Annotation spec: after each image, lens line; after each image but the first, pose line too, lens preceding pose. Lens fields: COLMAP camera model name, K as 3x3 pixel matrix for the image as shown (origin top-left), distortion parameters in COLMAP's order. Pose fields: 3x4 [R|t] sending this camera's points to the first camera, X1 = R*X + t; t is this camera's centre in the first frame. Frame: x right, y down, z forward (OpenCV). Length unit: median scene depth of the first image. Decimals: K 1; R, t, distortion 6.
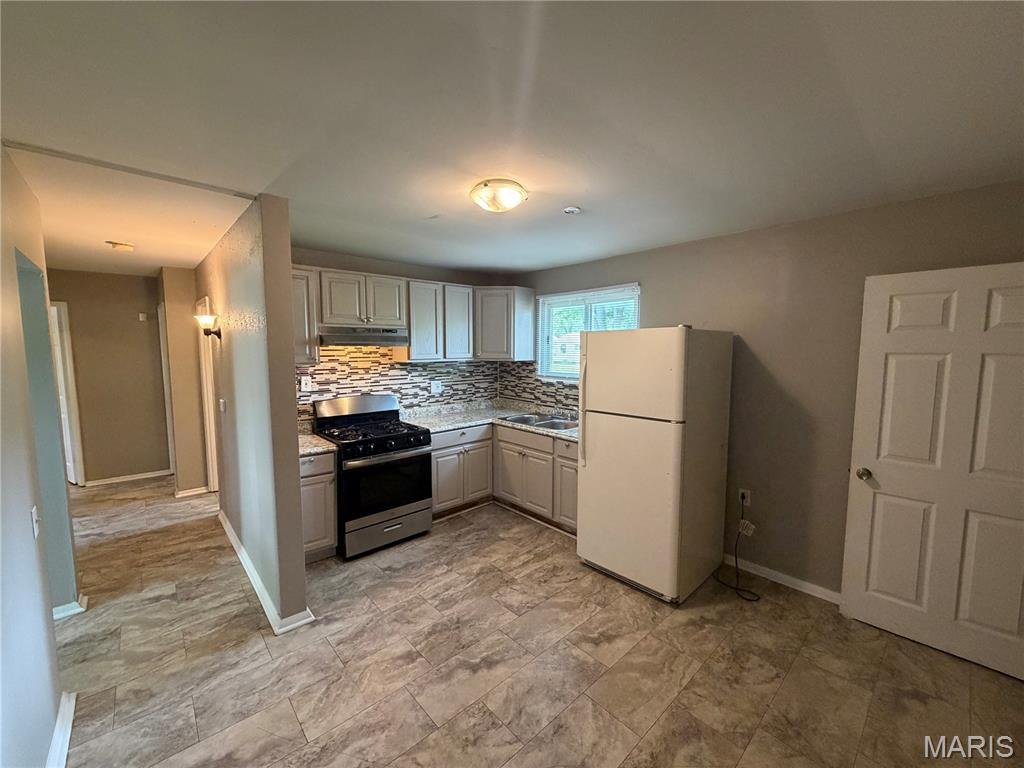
lens RADIAL K [[407.7, 0, 508.6], [0, 407.7, 384.5], [0, 0, 1]] dist [0.000061, -0.000049]
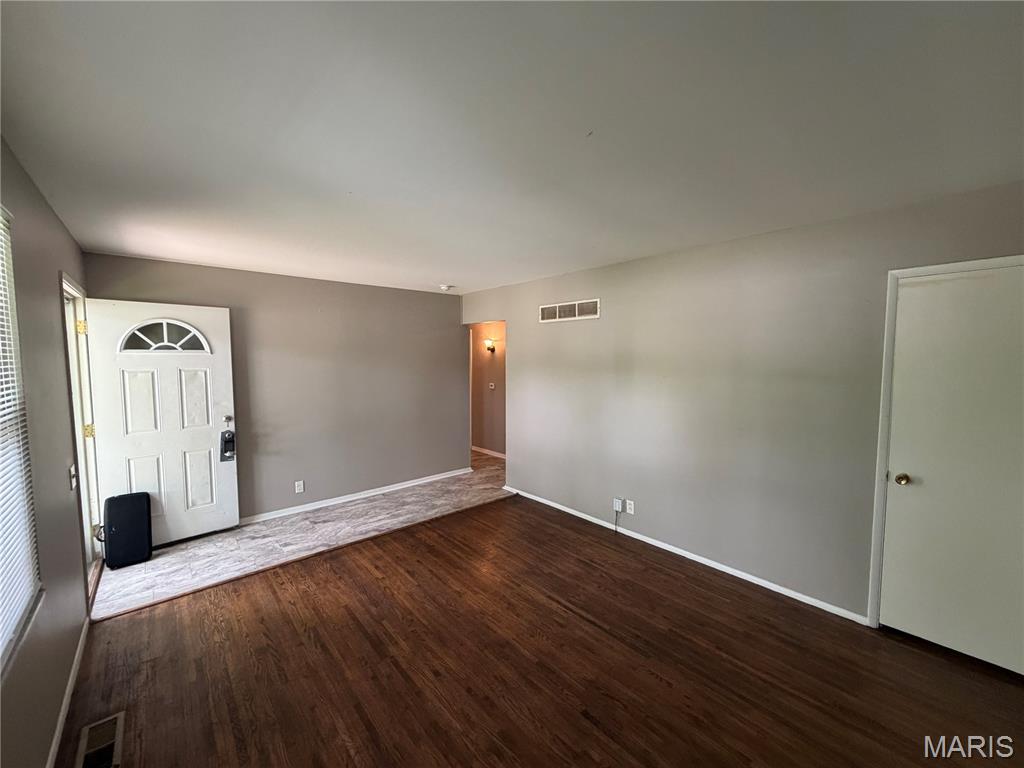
lens RADIAL K [[407.7, 0, 508.6], [0, 407.7, 384.5], [0, 0, 1]] dist [0.000061, -0.000049]
pose [[0.999771, -0.001879, -0.021306, -0.579888], [0.001357, 0.999699, -0.024490, 0.090644], [0.021346, 0.024456, 0.999473, -0.947177]]
